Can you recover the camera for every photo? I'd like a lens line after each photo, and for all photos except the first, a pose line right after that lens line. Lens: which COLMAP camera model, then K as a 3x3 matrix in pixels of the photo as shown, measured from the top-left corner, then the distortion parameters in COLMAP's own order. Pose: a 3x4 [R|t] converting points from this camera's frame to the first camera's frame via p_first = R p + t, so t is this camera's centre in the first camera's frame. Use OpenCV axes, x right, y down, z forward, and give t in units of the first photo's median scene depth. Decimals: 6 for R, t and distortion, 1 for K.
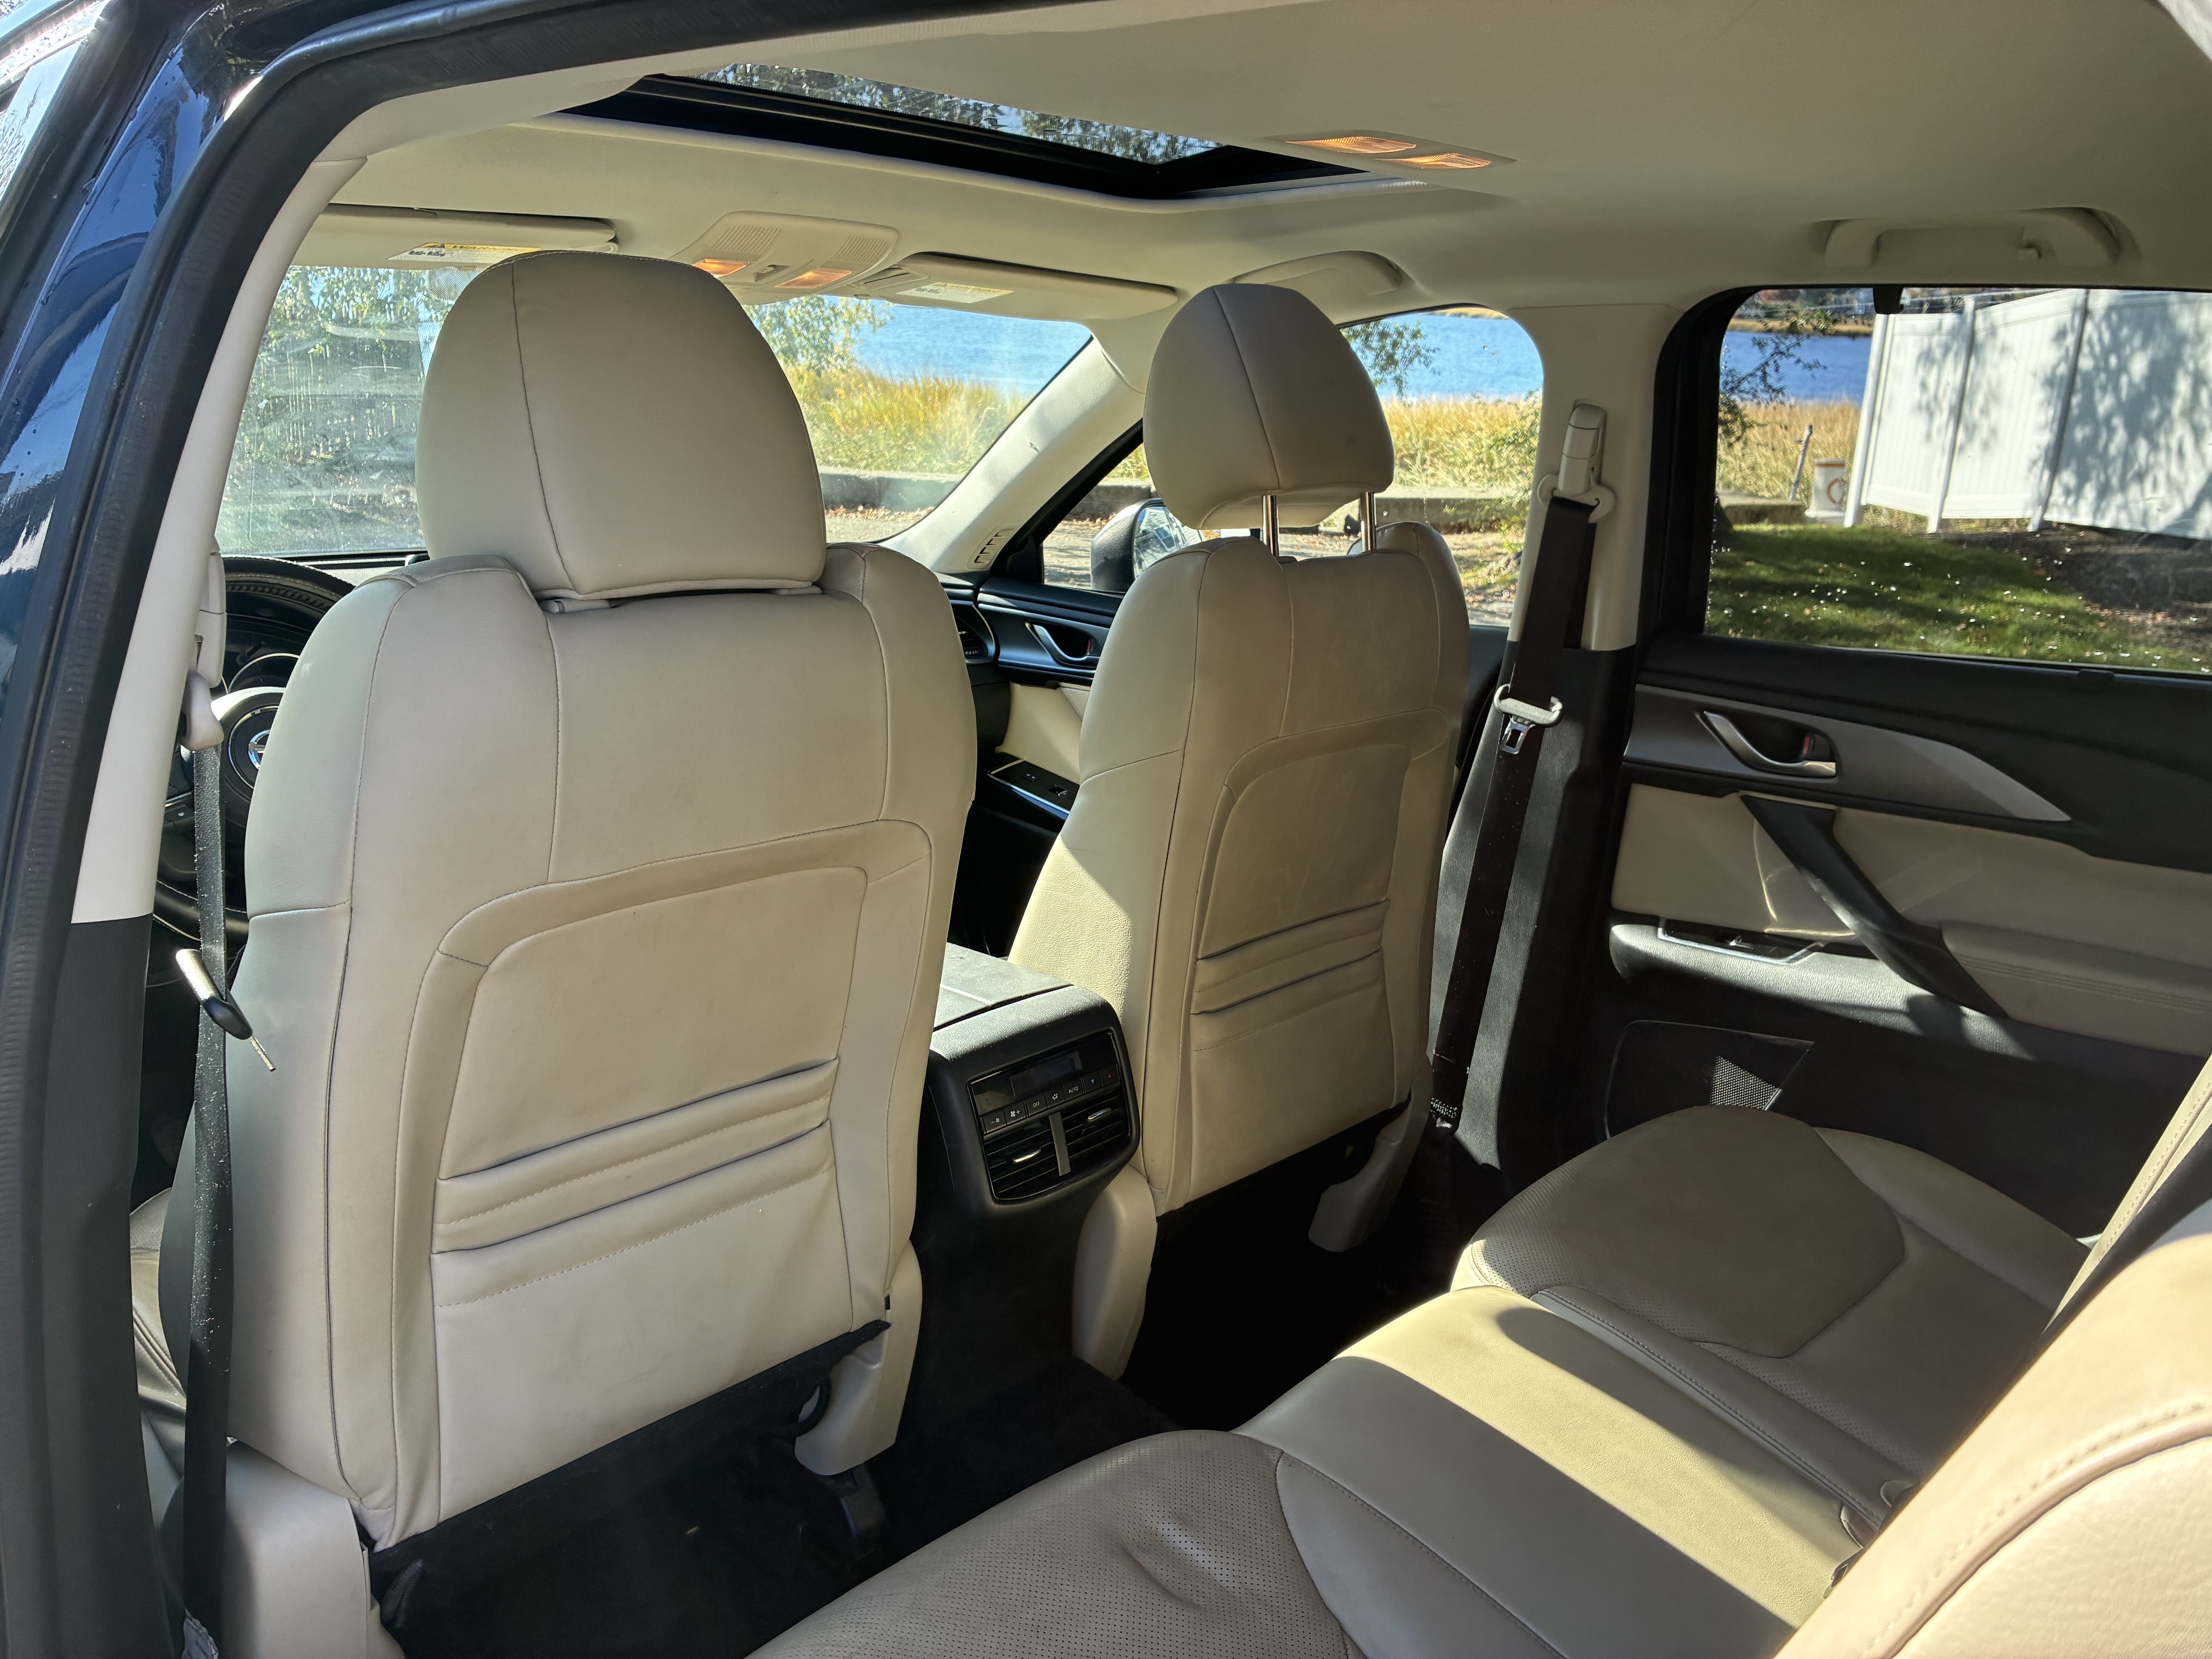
lens RADIAL K [[1694.5, 0, 1147.4], [0, 1694.5, 804.3], [0, 0, 1]] dist [-0.007672, -0.004932]
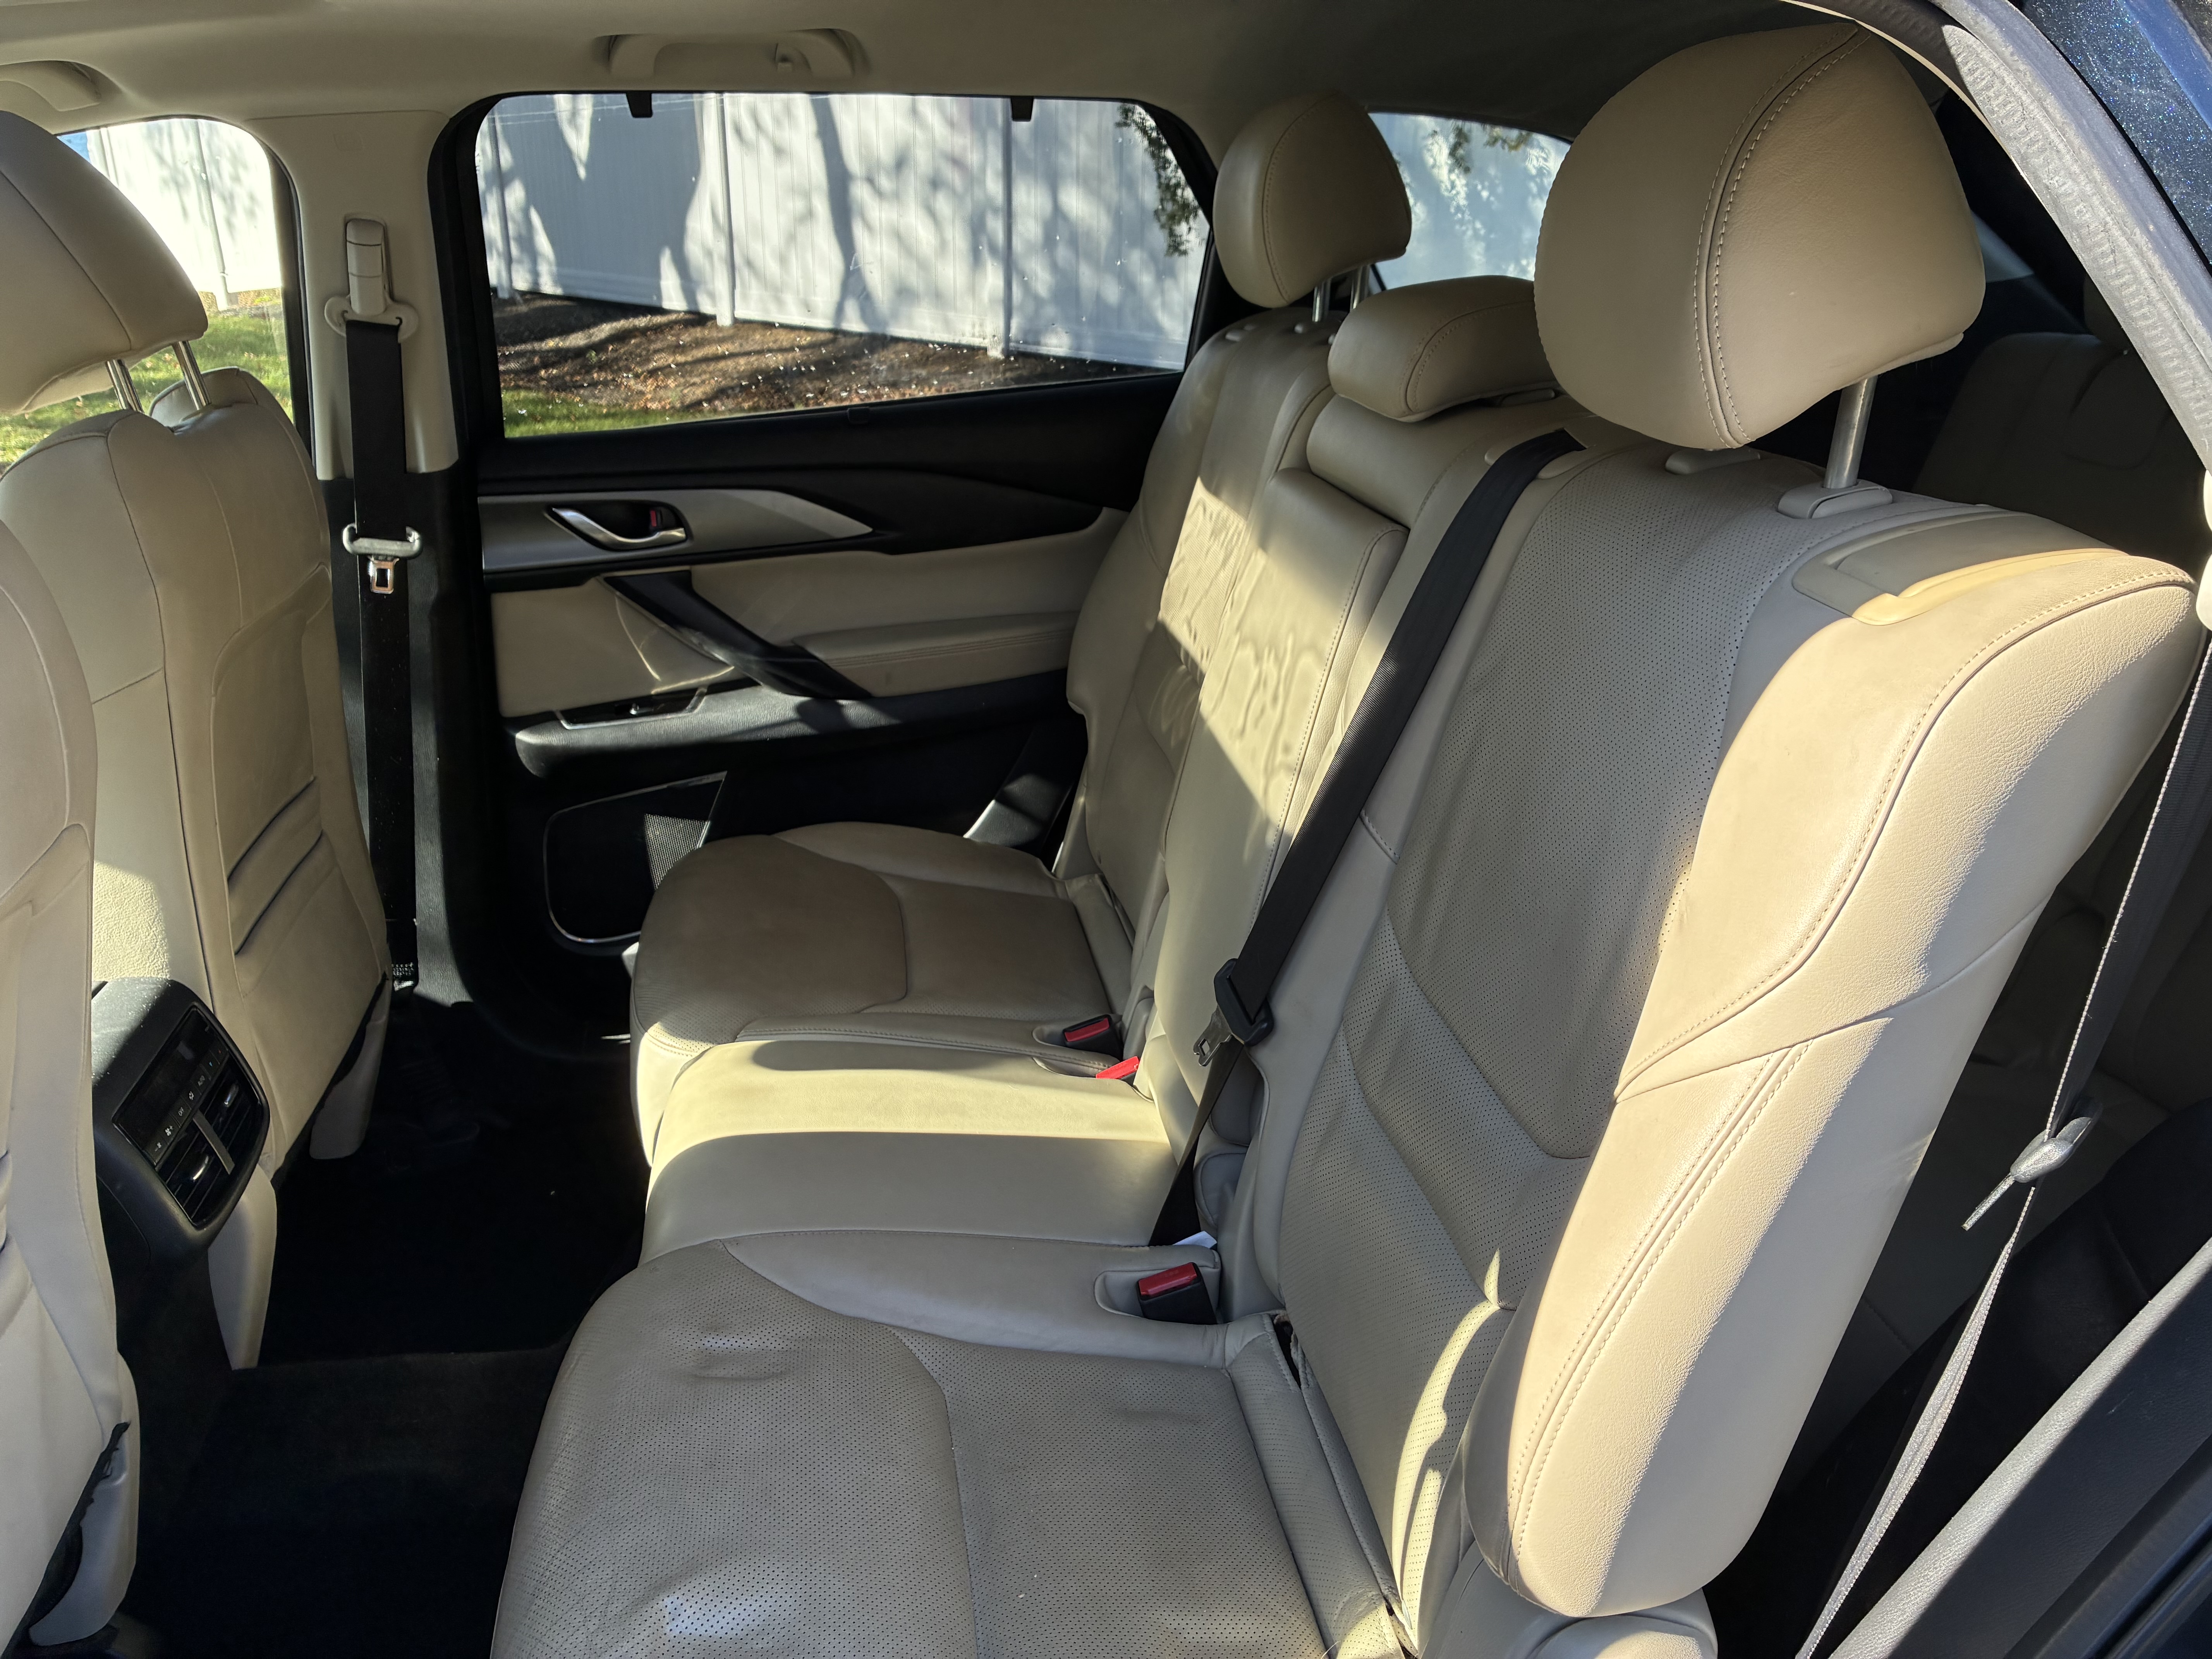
lens RADIAL K [[1694.5, 0, 1147.4], [0, 1694.5, 804.3], [0, 0, 1]] dist [-0.007672, -0.004932]
pose [[0.560904, -0.334951, 0.757096, -0.328323], [0.232147, 0.941444, 0.244521, -0.054337], [-0.794666, 0.038604, 0.605818, 0.075715]]
